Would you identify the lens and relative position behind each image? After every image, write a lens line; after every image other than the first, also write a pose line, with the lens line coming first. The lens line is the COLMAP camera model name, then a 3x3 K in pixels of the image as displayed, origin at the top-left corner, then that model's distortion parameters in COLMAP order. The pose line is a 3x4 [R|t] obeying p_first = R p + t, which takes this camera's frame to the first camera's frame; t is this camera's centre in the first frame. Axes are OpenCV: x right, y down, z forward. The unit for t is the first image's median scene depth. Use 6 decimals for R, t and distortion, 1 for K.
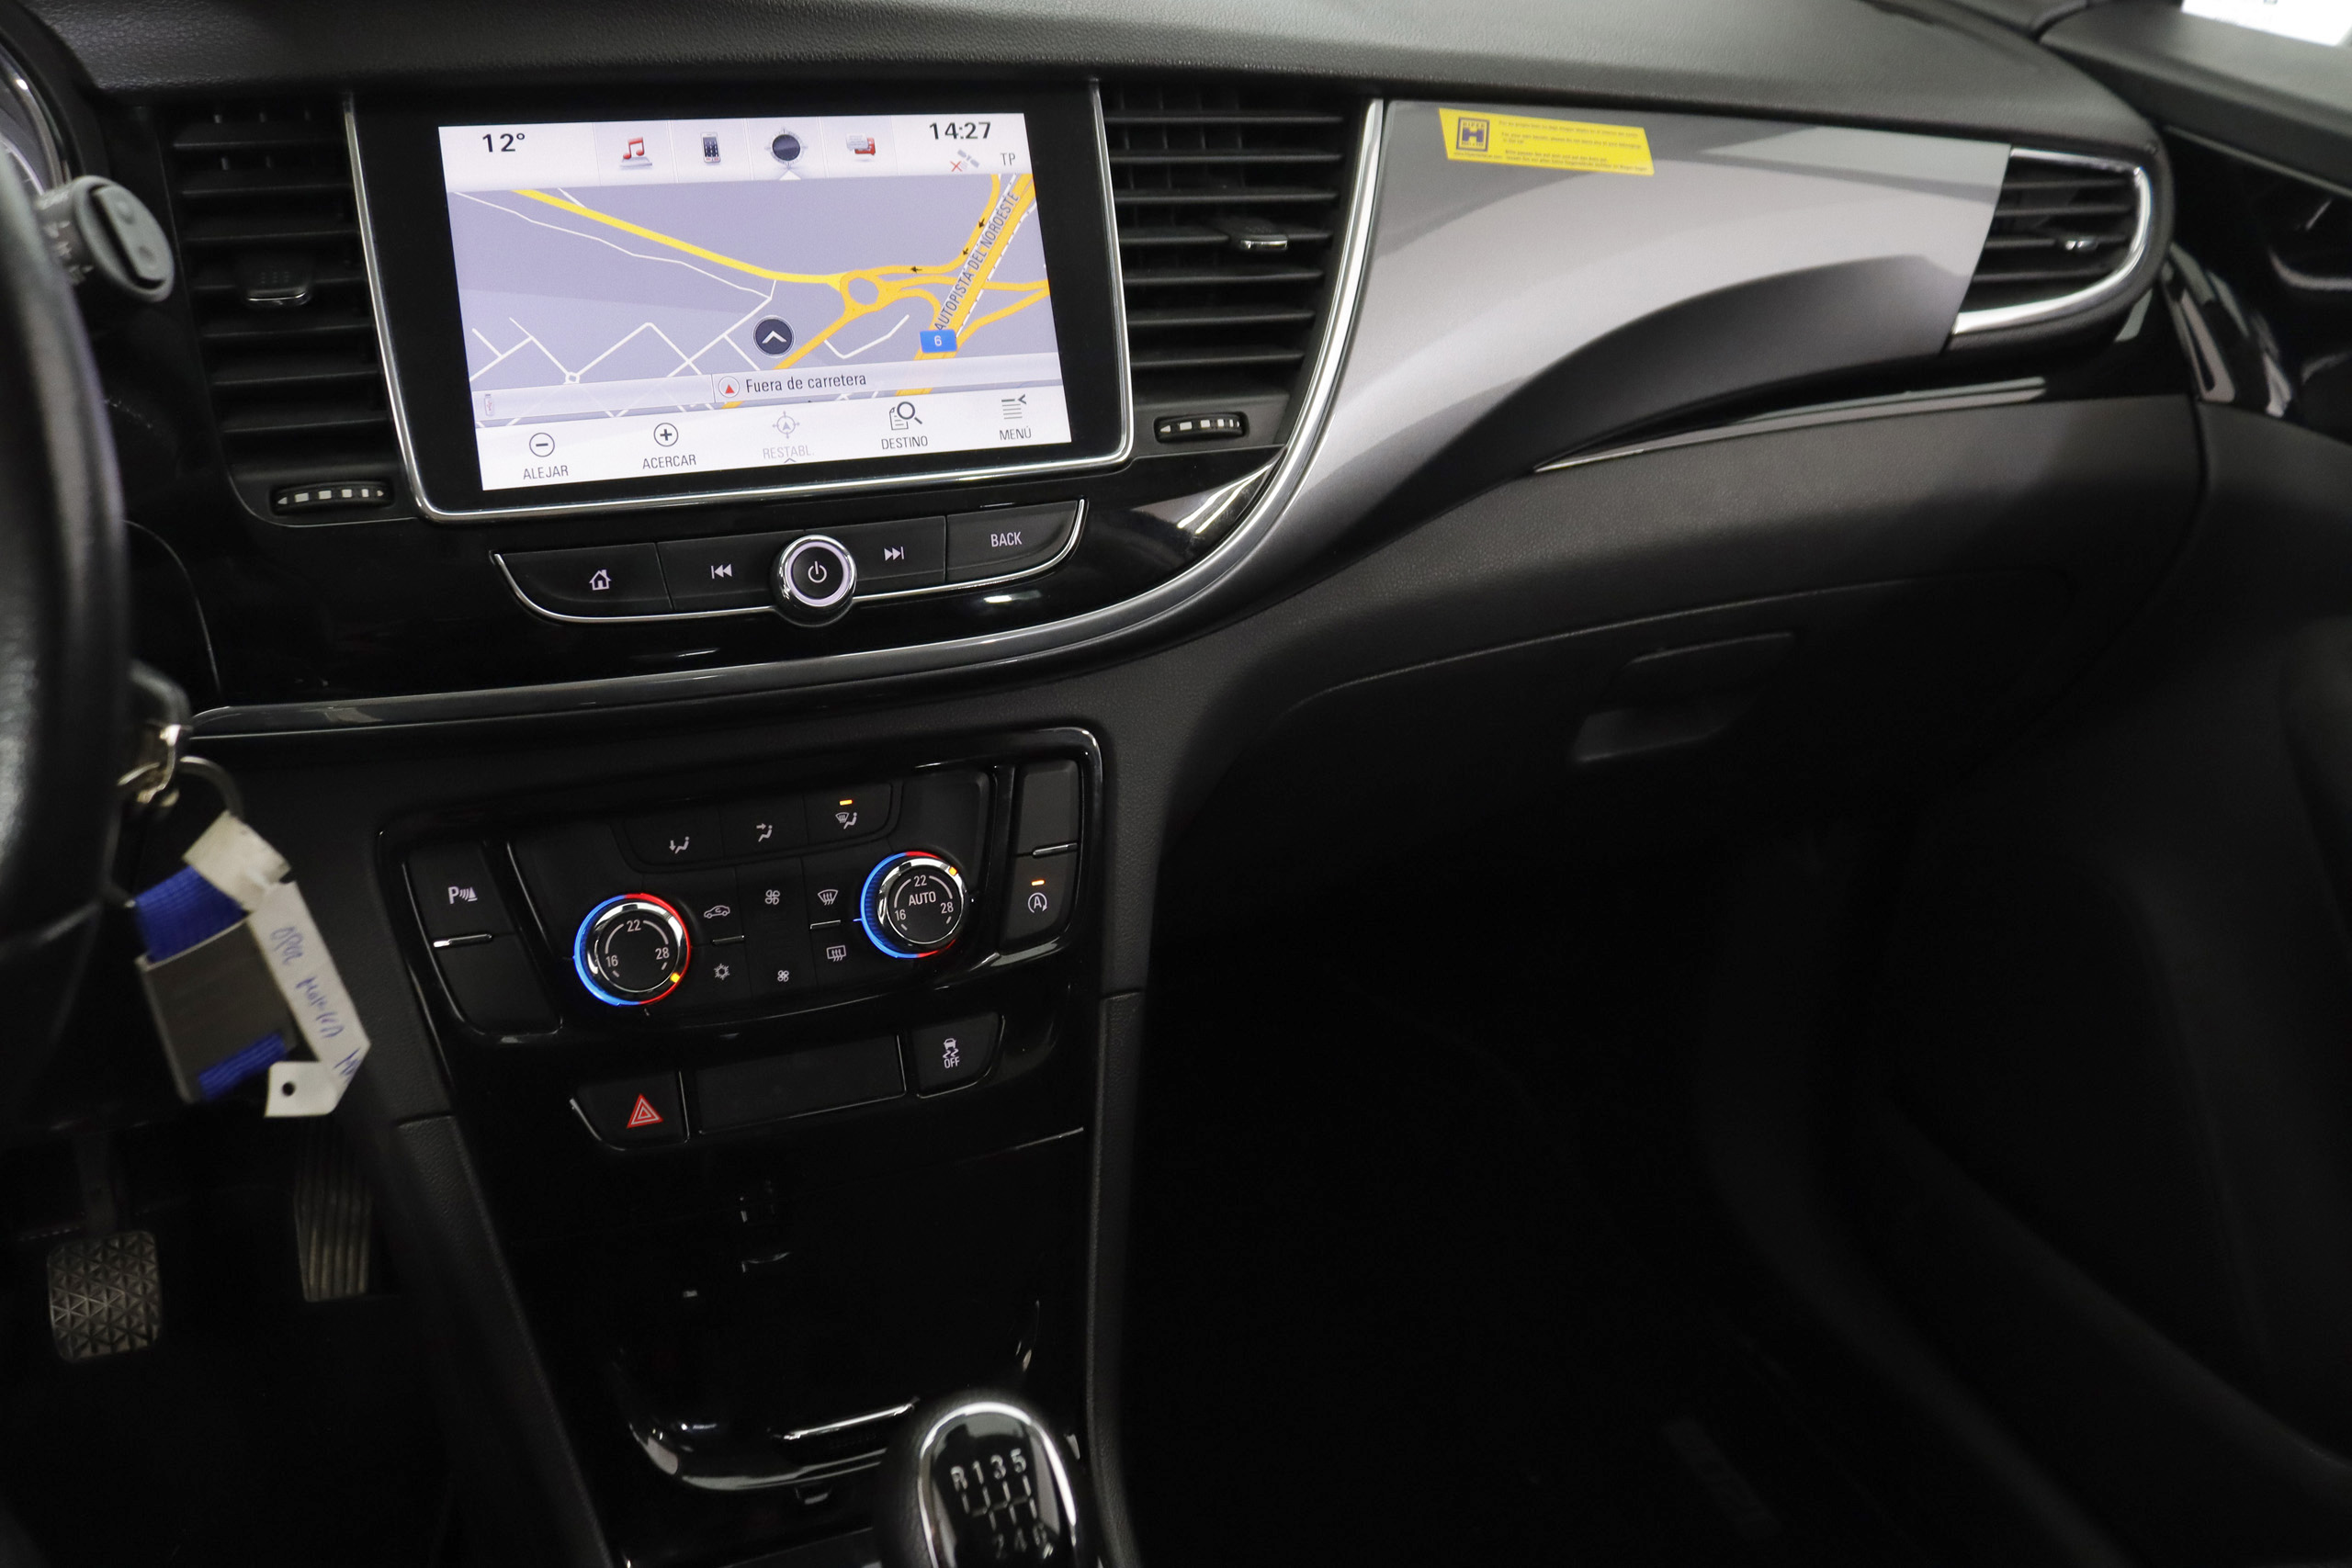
lens RADIAL K [[1997.6, 0, 1176.0], [0, 1997.6, 784.0], [0, 0, 1]] dist [-0.101731, 0.000001]
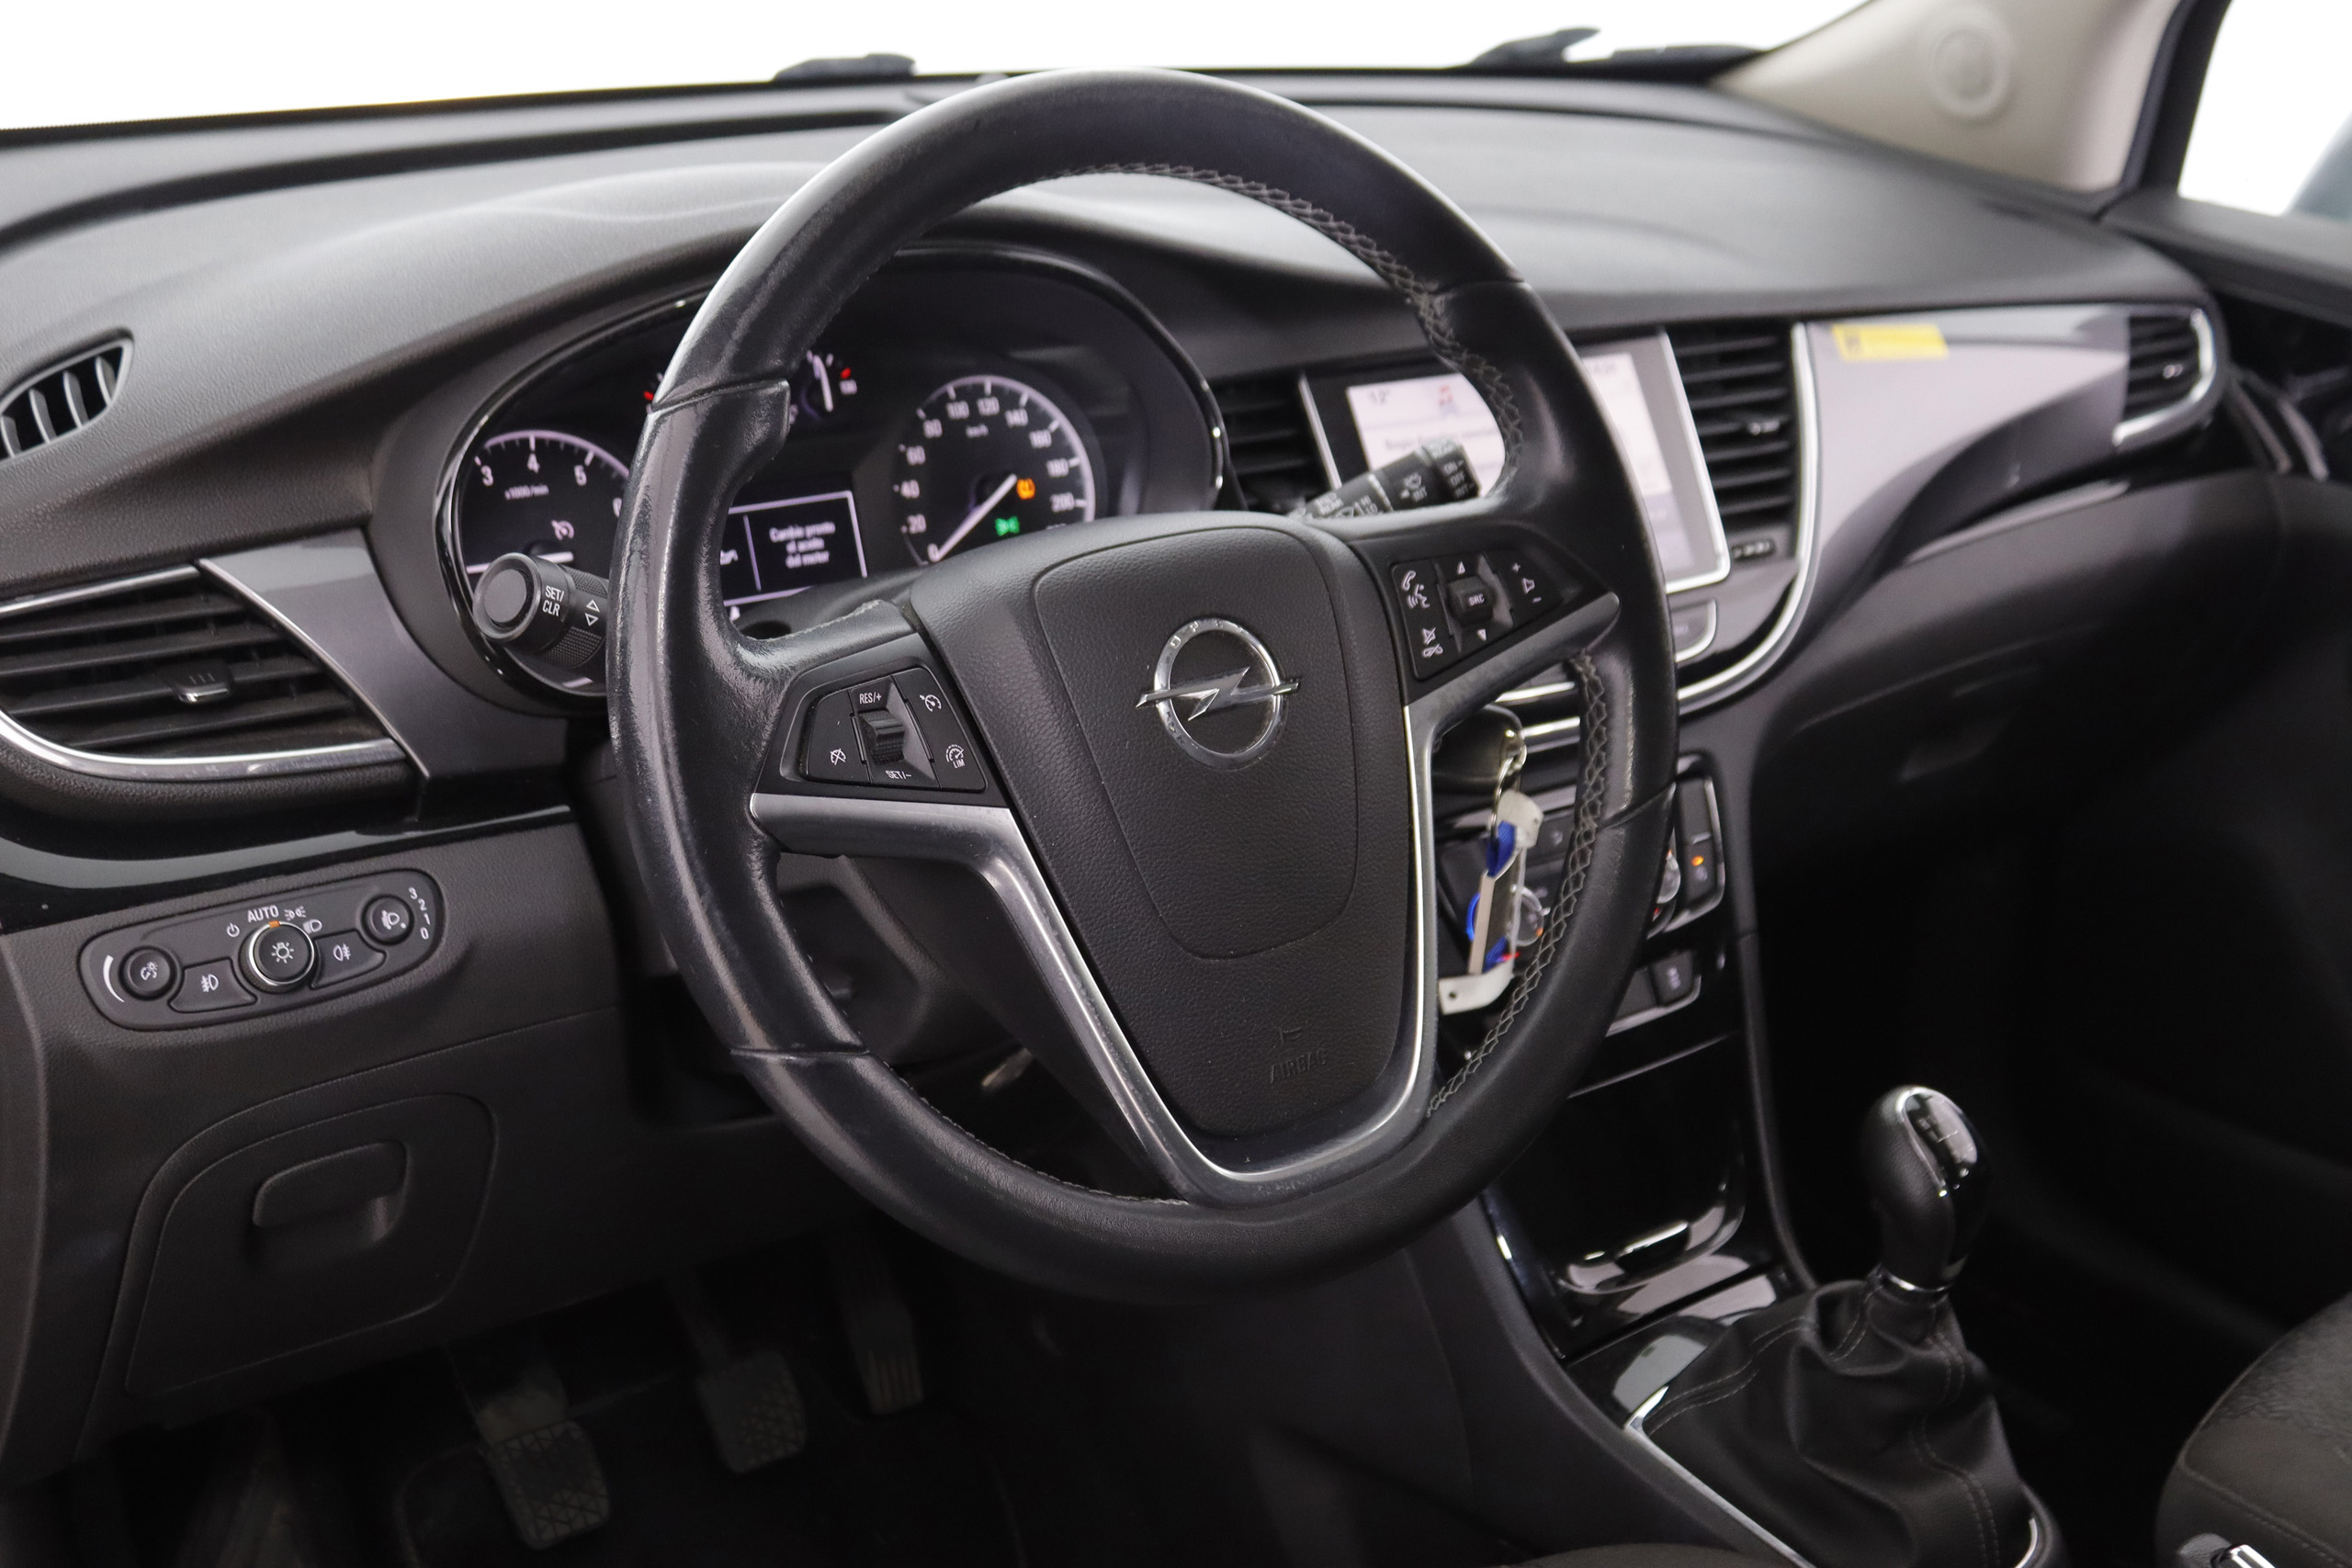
lens RADIAL K [[2579.8, 0, 1176.0], [0, 2579.8, 784.0], [0, 0, 1]] dist [-0.006604, -0.000813]
pose [[0.970889, -0.112127, 0.211667, -0.850173], [0.137613, 0.984386, -0.109754, 0.150715], [-0.196056, 0.135687, 0.971160, -0.792941]]
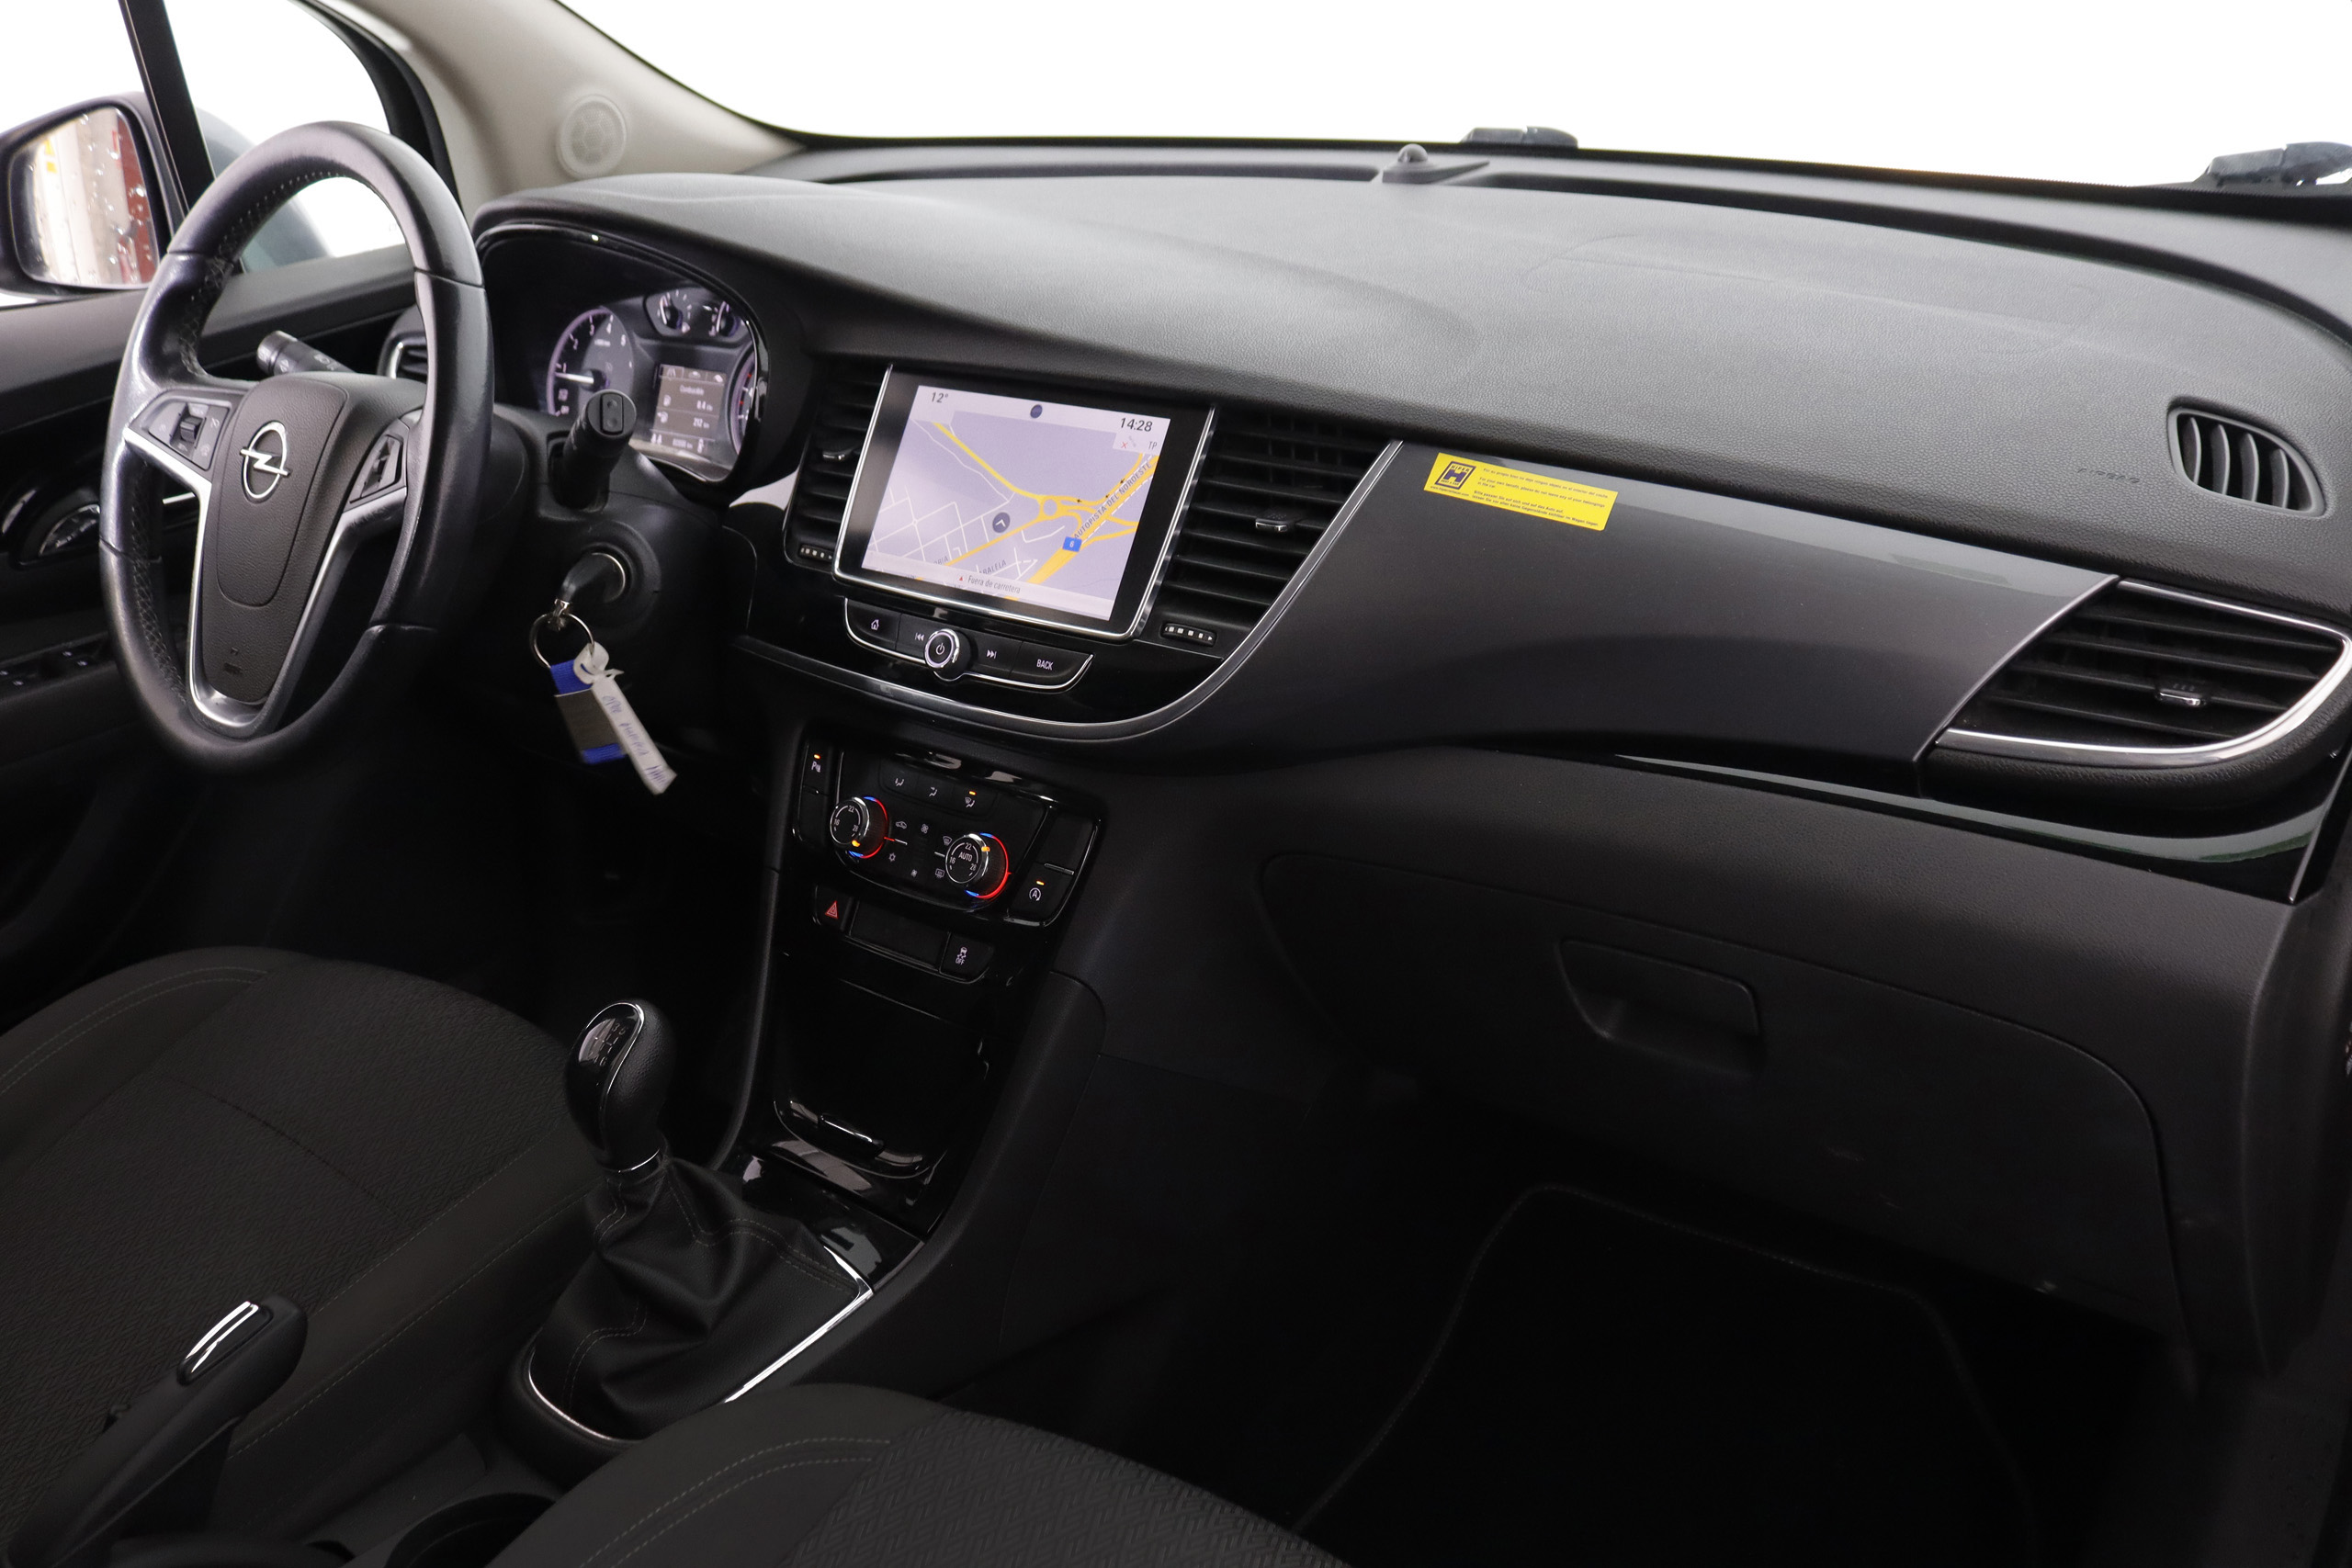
lens RADIAL K [[2010.5, 0, 1176.0], [0, 2010.5, 784.0], [0, 0, 1]] dist [-0.015439, -0.006375]
pose [[0.472726, 0.258386, -0.842477, 1.323925], [-0.361421, 0.928785, 0.082058, -0.196081], [0.803682, 0.265697, 0.532447, 0.215512]]
